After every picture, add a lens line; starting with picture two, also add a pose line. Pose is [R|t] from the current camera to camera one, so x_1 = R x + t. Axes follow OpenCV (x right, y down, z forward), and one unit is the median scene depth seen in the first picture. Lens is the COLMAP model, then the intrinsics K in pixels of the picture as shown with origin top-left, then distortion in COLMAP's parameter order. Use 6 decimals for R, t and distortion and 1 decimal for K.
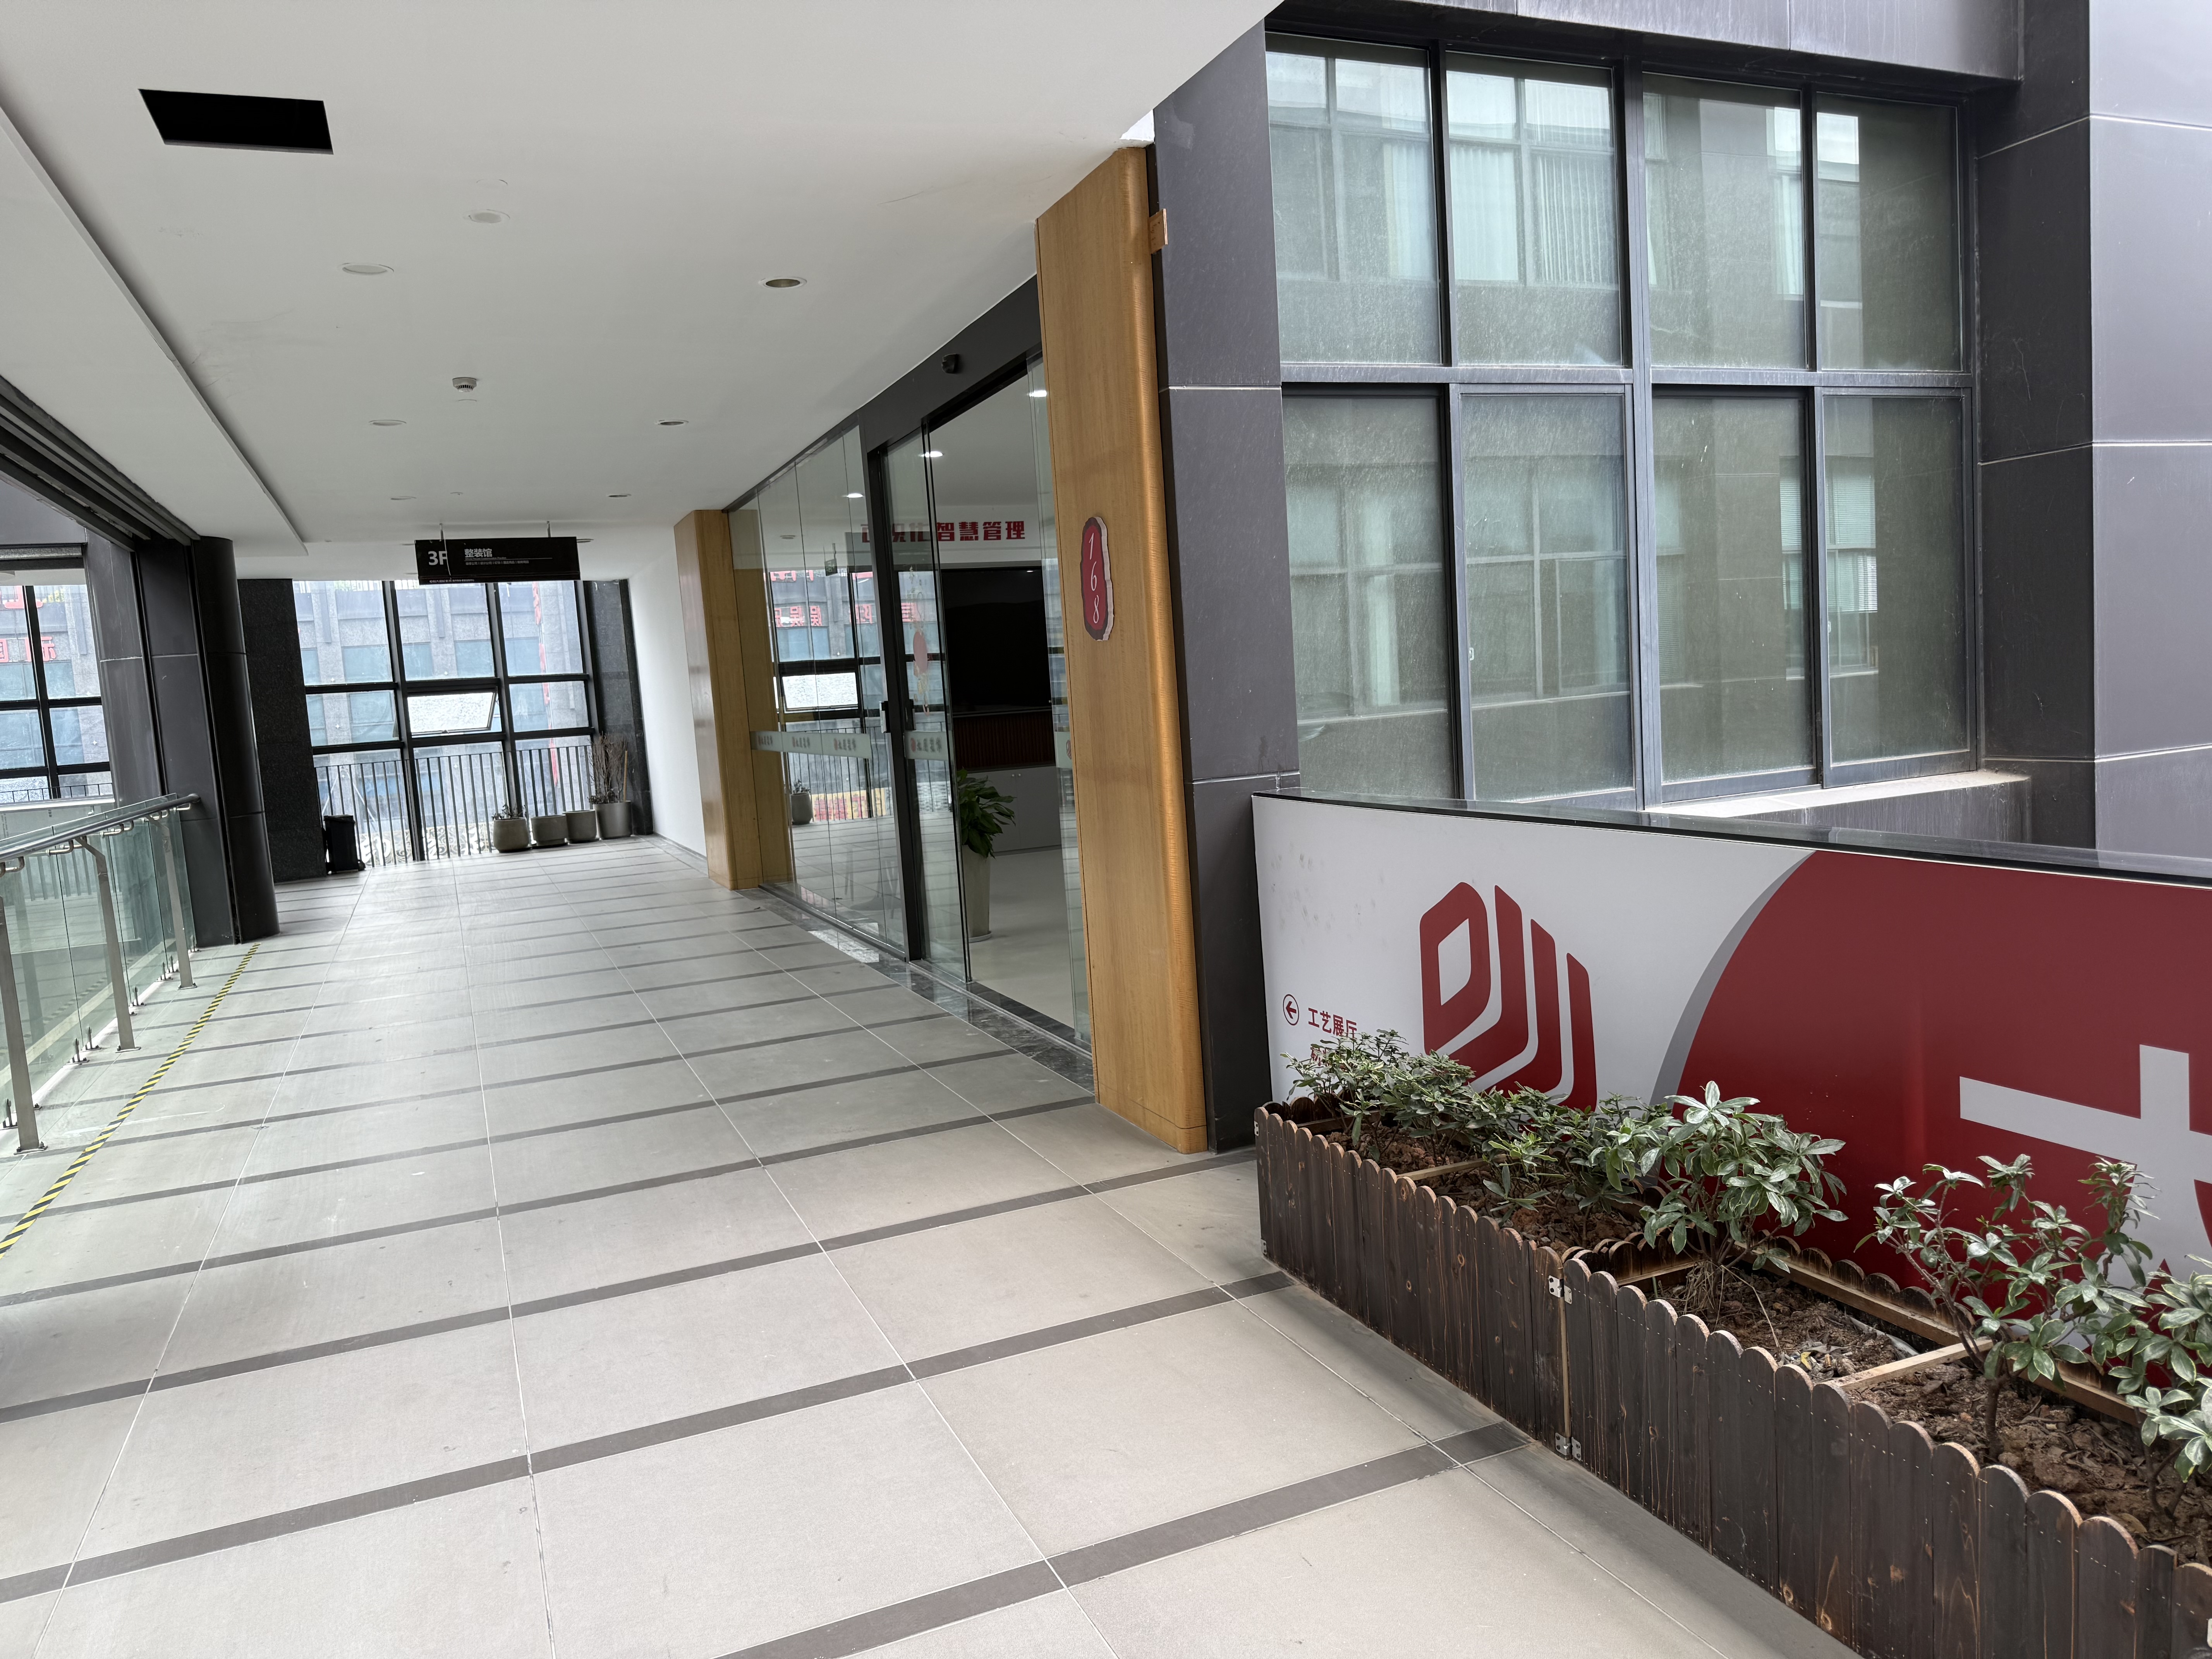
lens RADIAL K [[1584.8, 0, 1108.1], [0, 1584.8, 829.4], [0, 0, 1]] dist [0.050854, -0.051323]
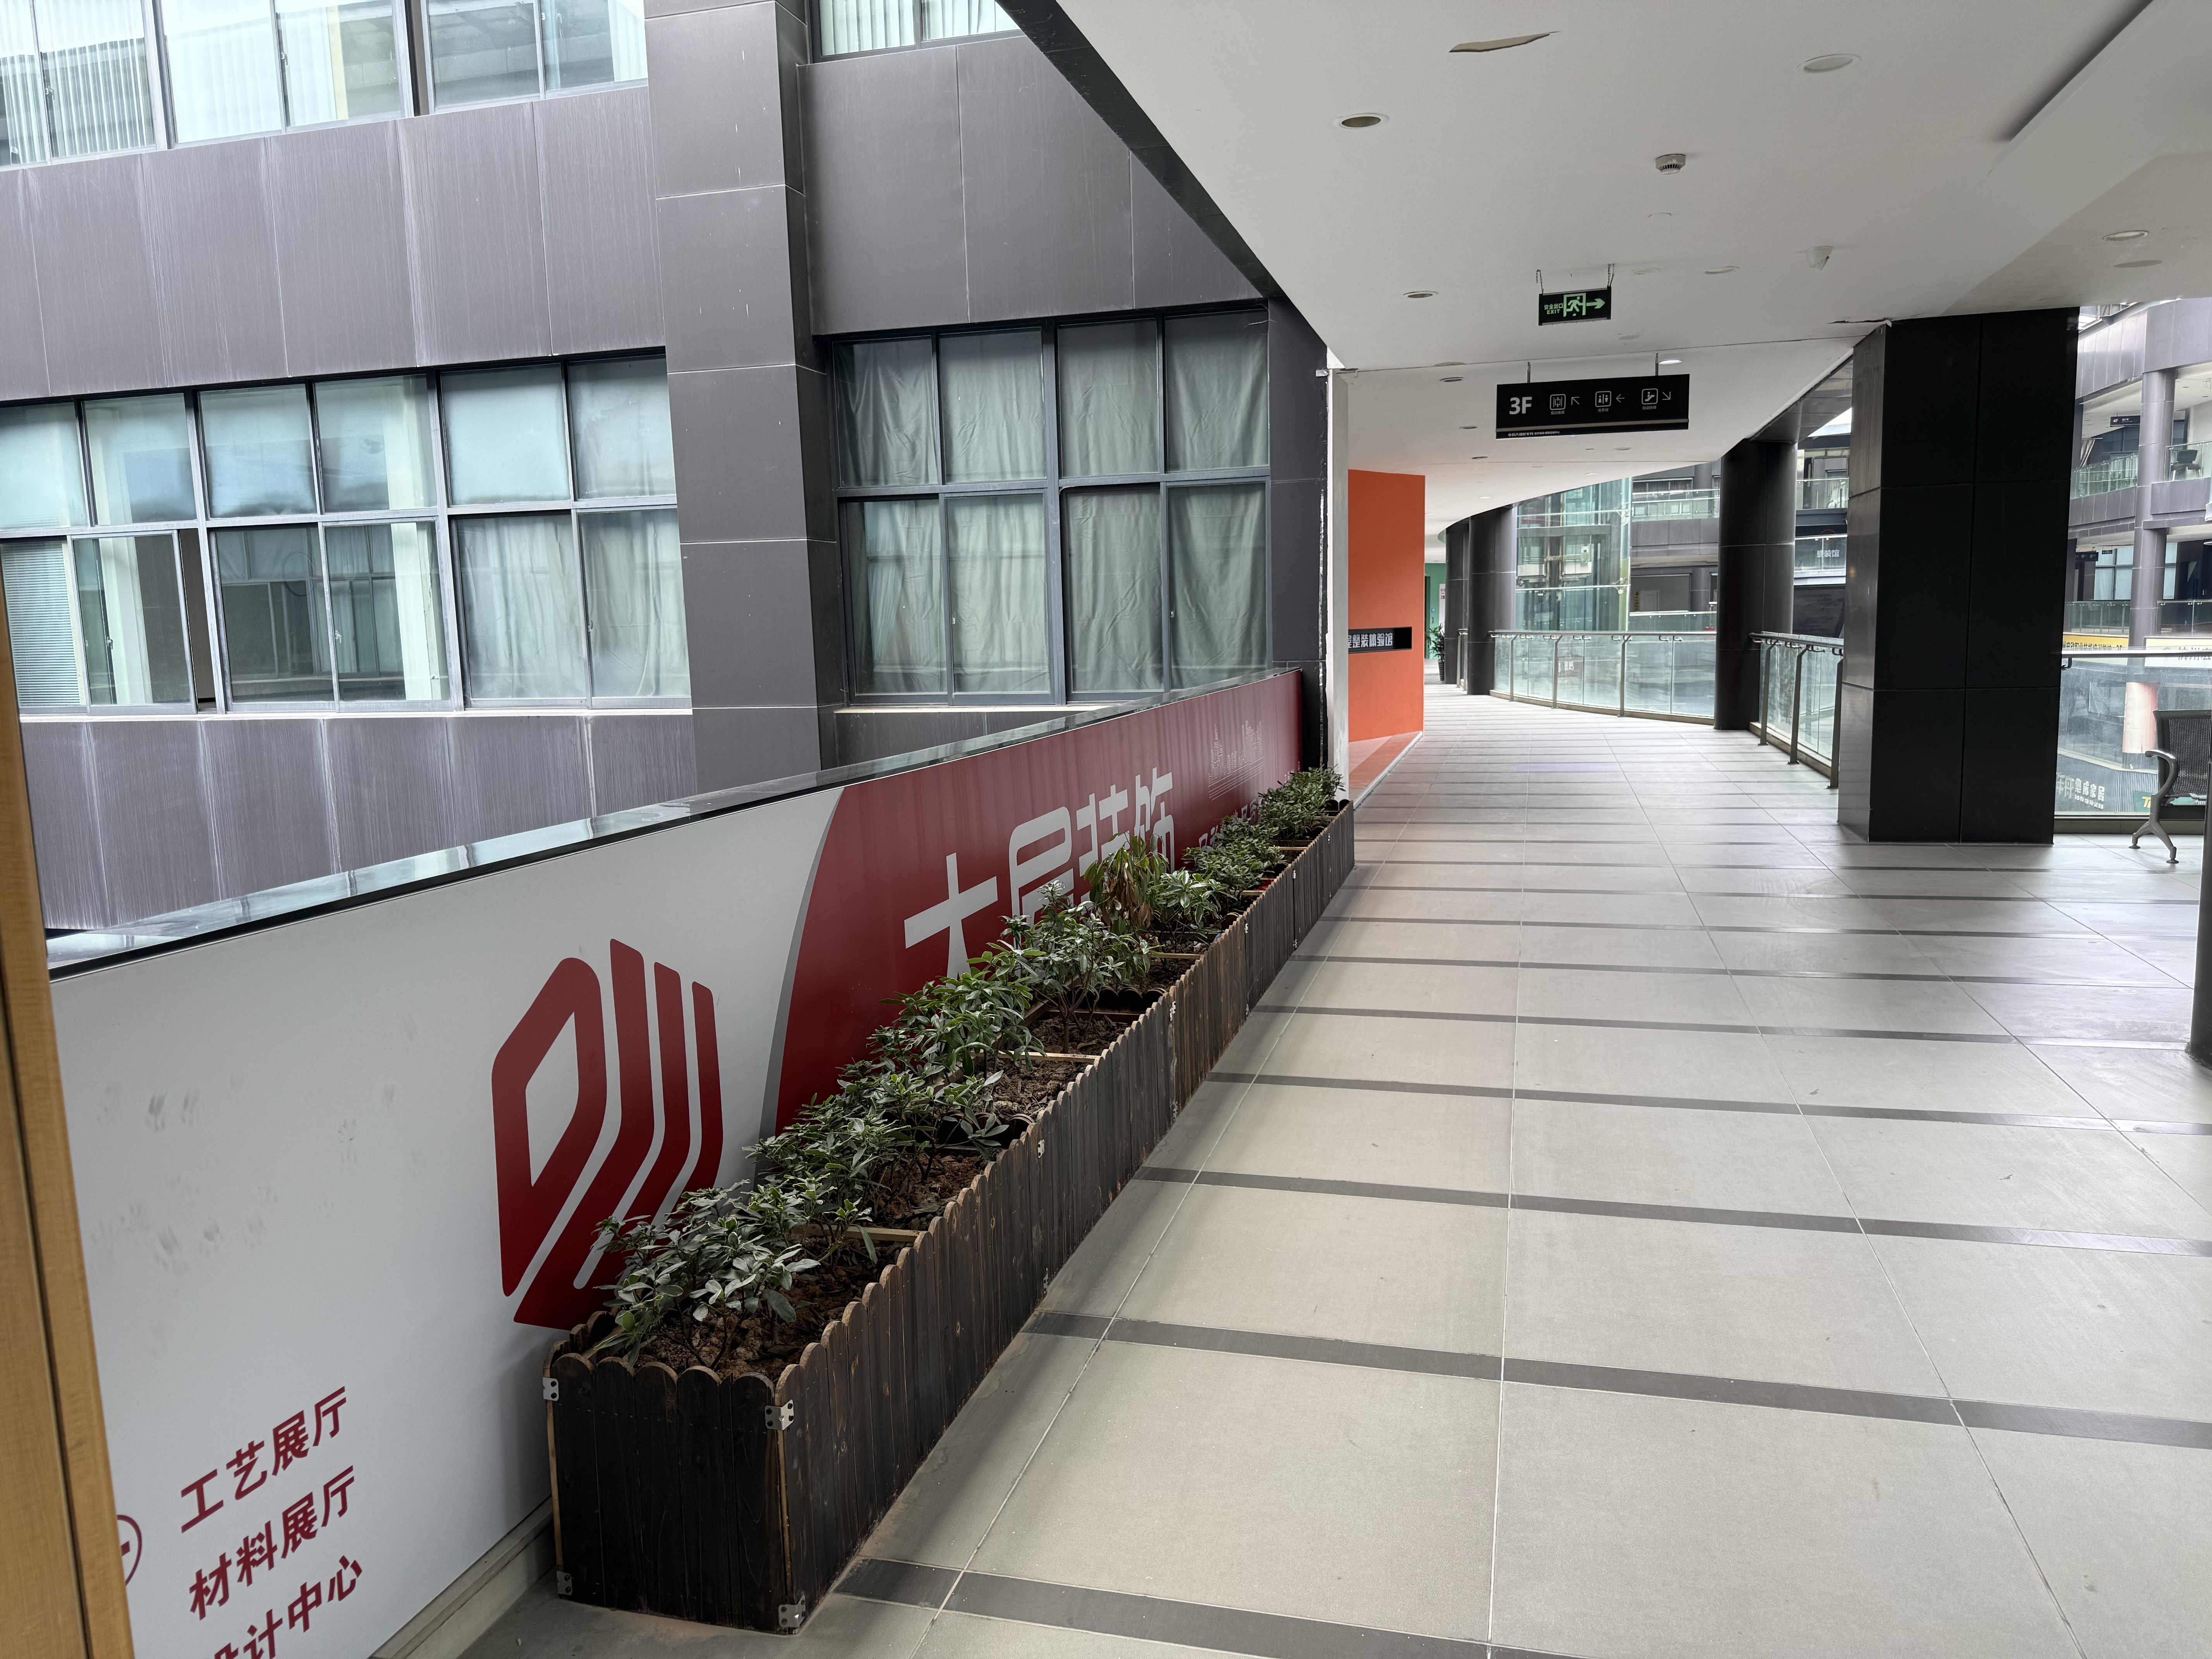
lens RADIAL K [[1584.8, 0, 1106.4], [0, 1584.8, 837.2], [0, 0, 1]] dist [0.050854, -0.051323]
pose [[-0.784065, 0.005683, 0.620653, -0.380563], [0.142761, 0.974799, 0.171422, -0.102471], [-0.604038, 0.223011, -0.765117, 1.430223]]
